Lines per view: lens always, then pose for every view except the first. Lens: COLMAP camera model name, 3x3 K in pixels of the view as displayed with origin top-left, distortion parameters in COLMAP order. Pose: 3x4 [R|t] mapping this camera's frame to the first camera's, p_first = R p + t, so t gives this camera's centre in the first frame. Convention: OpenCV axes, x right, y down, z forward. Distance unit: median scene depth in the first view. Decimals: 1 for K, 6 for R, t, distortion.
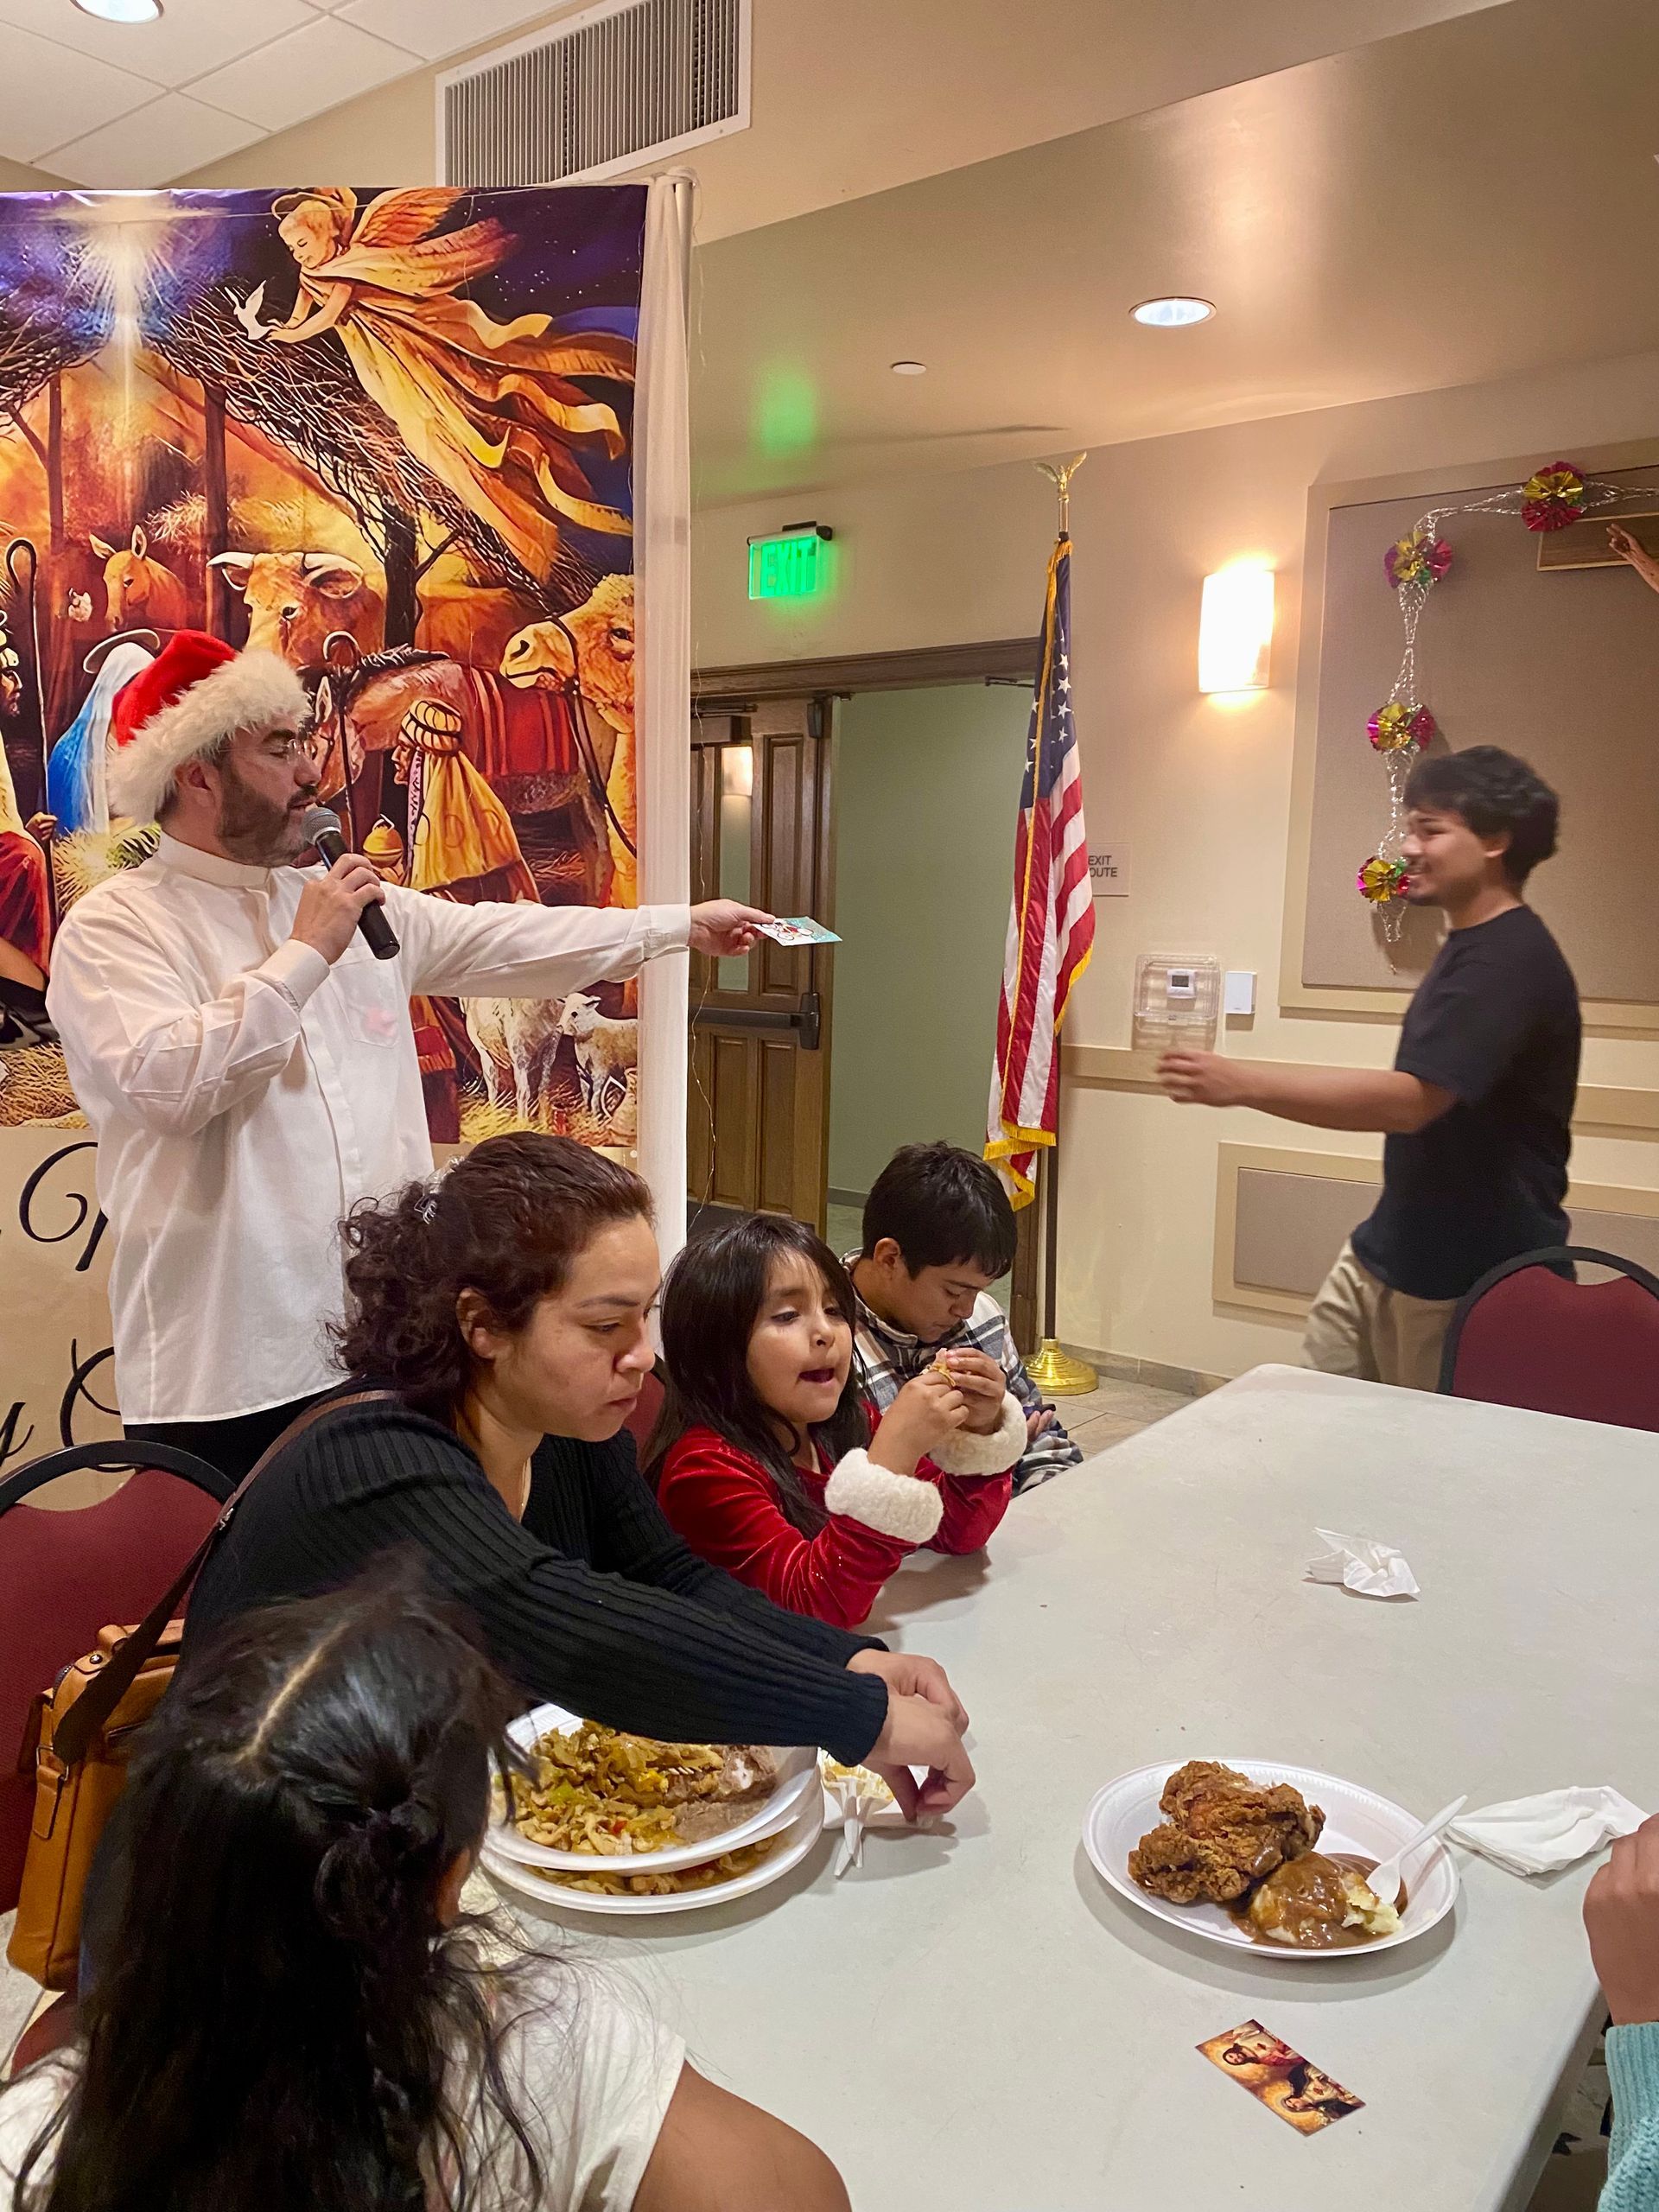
lens RADIAL K [[1692.8, 0, 829.5], [0, 1692.8, 1106.0], [0, 0, 1]] dist [-0.009433, -0.003102]
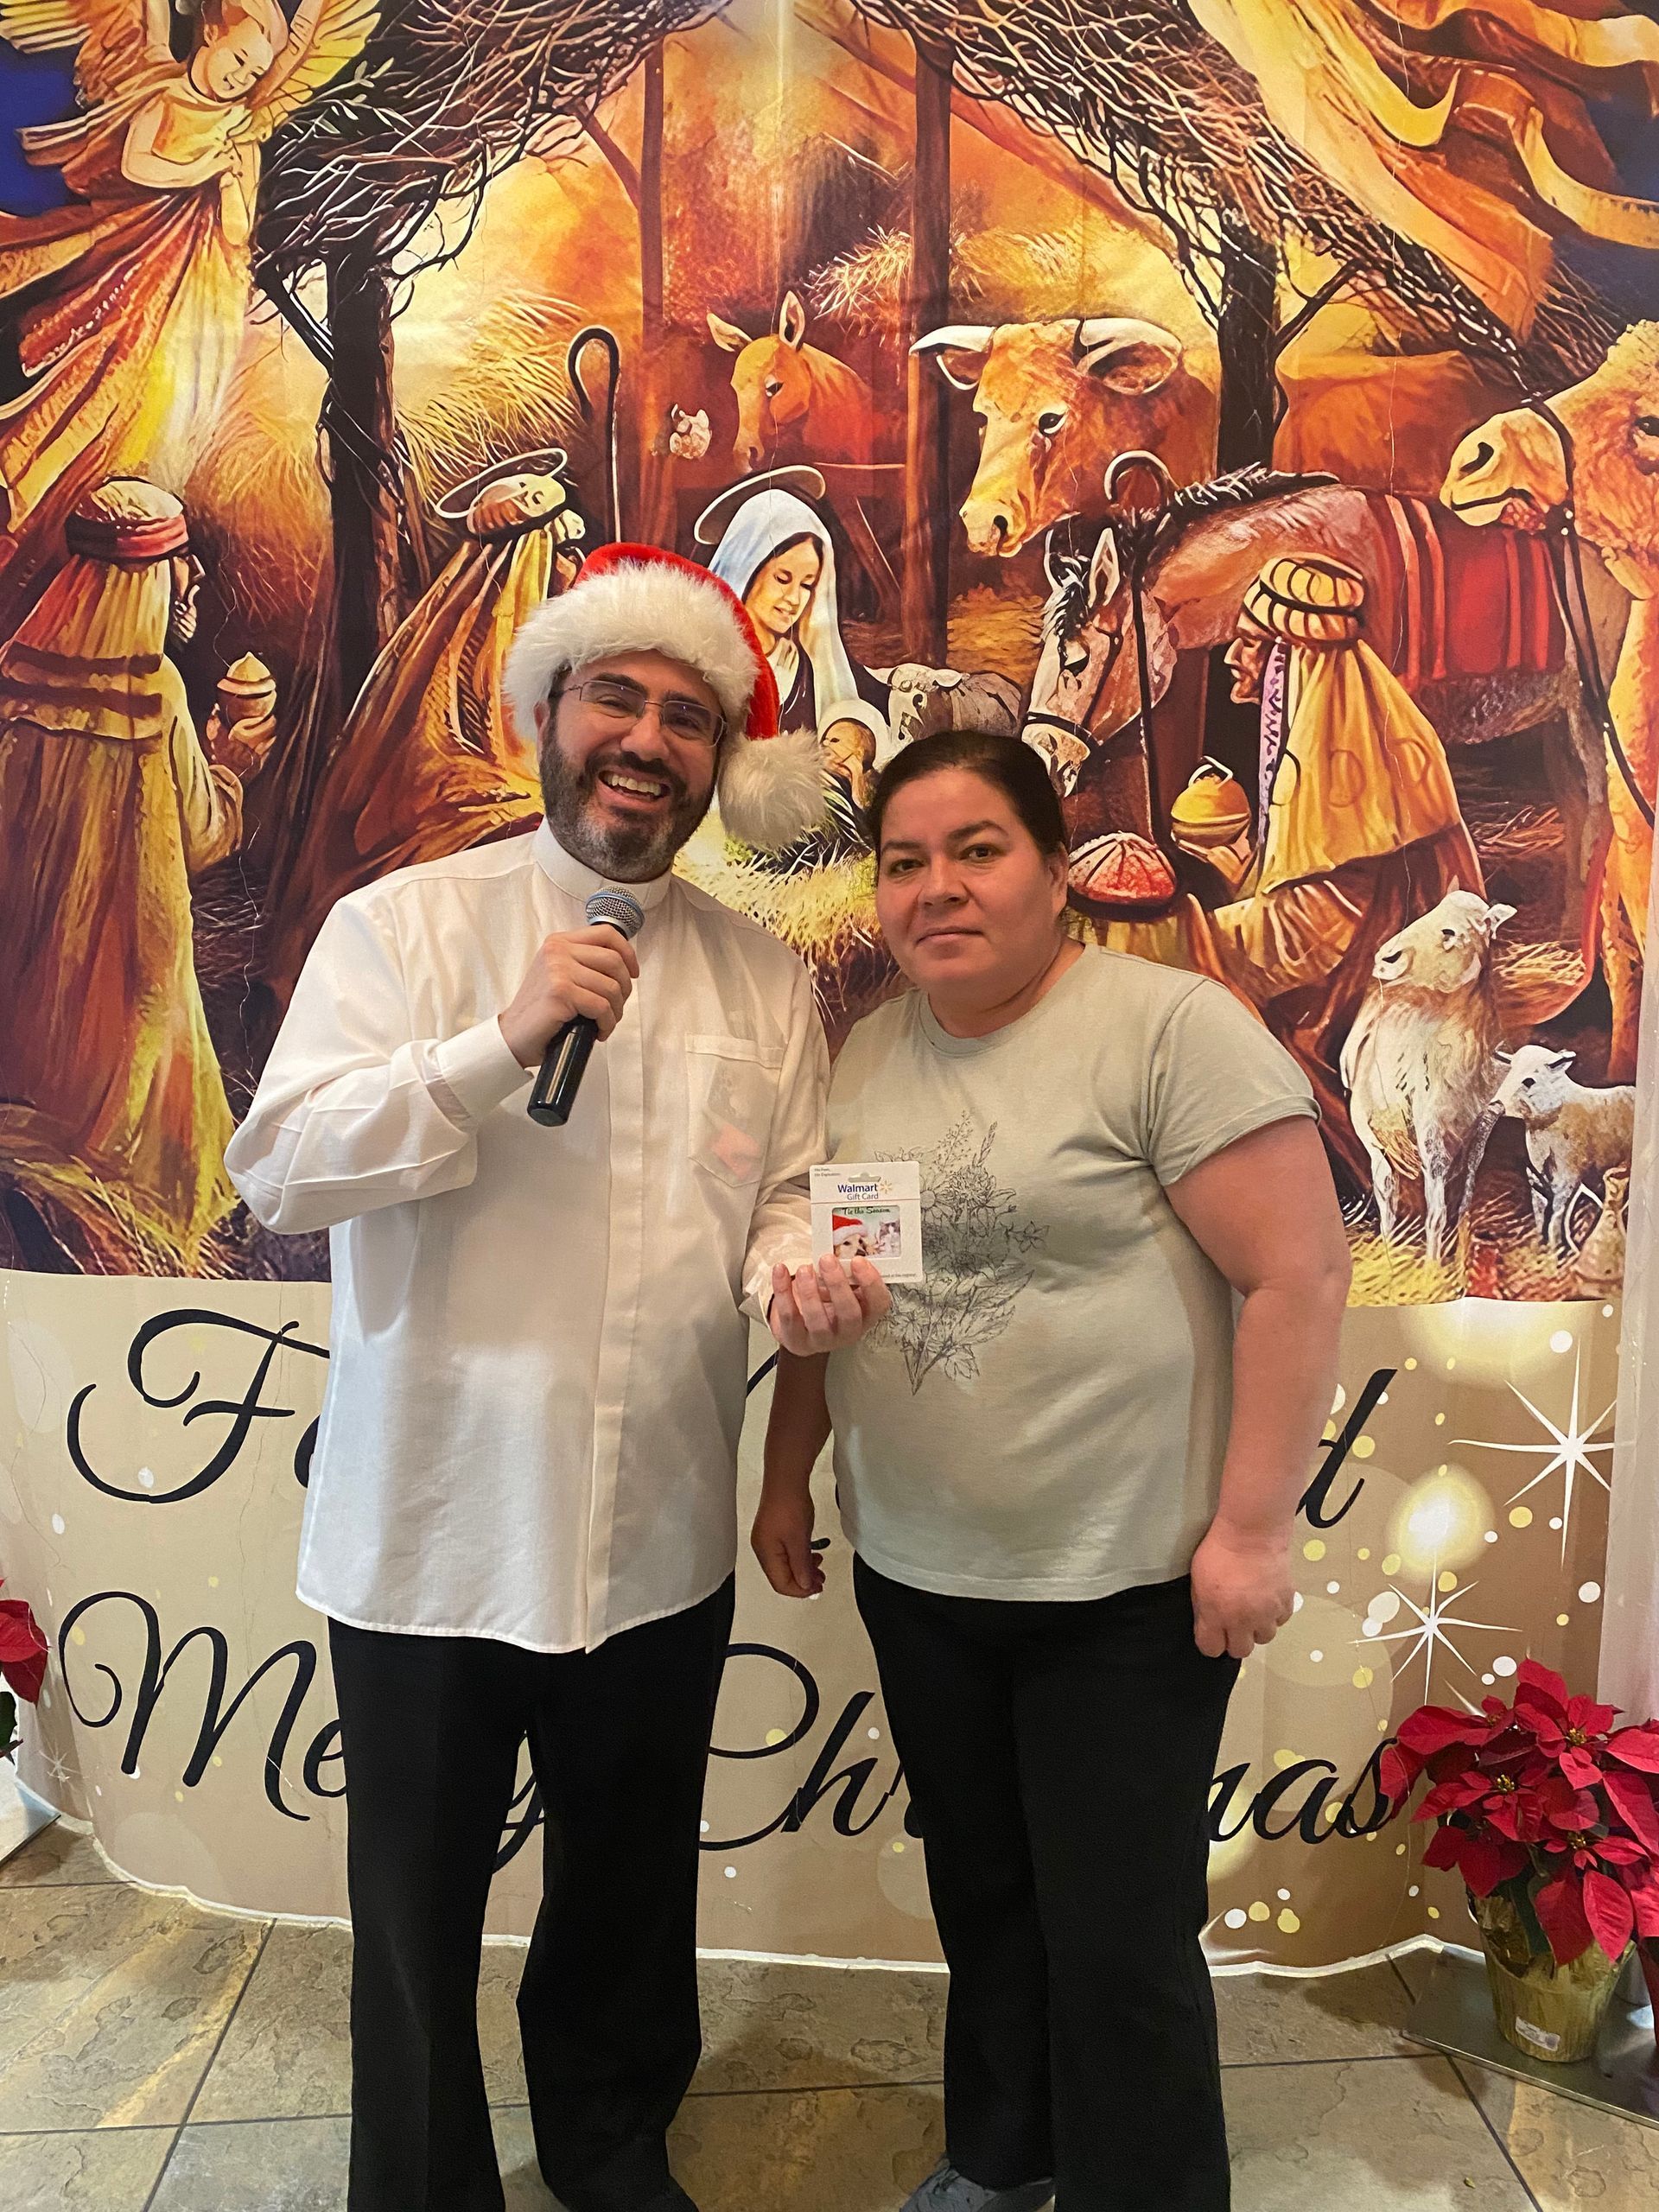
lens RADIAL K [[1638.2, 0, 848.4], [0, 1638.2, 1044.9], [0, 0, 1]] dist [0.003906, 0.000389]
pose [[0.997666, -0.028604, -0.061998, -0.364286], [0.026251, 0.998916, -0.038435, -0.054102], [0.063030, 0.036718, 0.997336, 0.433901]]
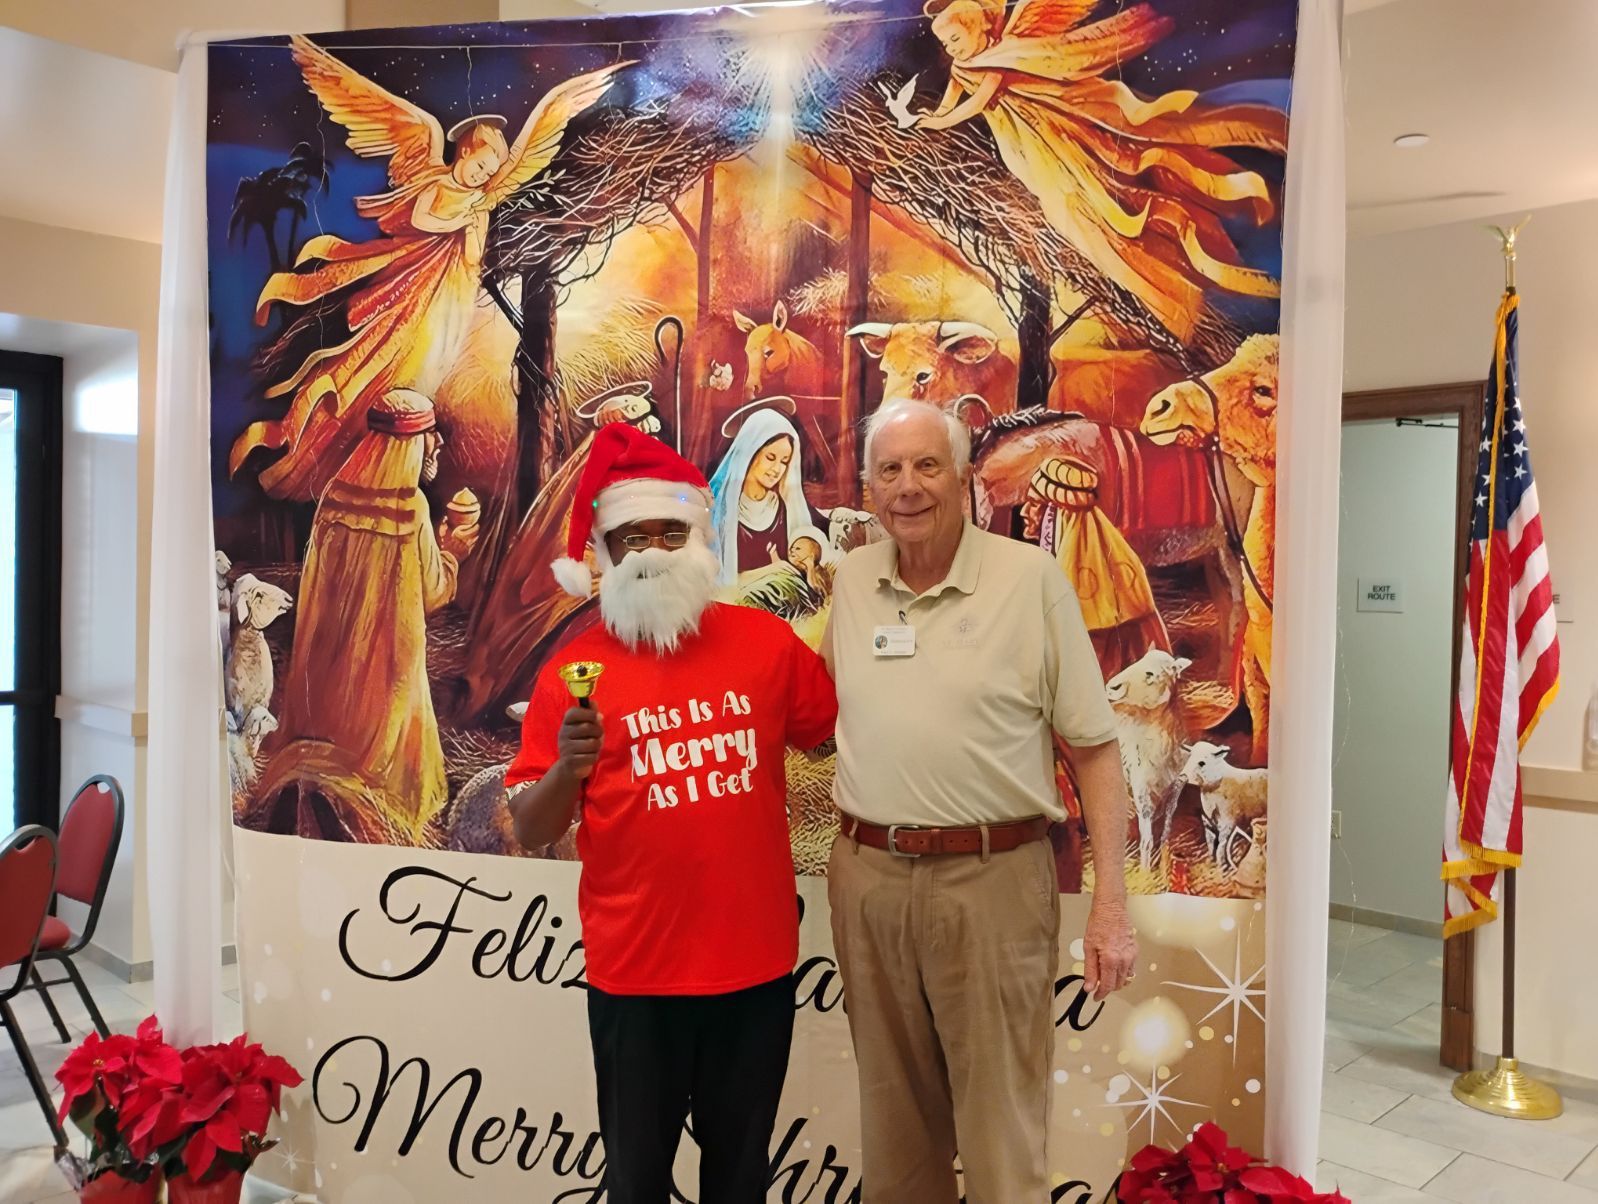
lens RADIAL K [[1326.9, 0, 786.3], [0, 1326.9, 581.7], [0, 0, 1]] dist [0.016058, 0.001703]
pose [[0.992976, -0.005350, -0.118191, -0.310297], [-0.009289, 0.992368, -0.122959, -0.064900], [0.117947, 0.123193, 0.985349, 0.196057]]
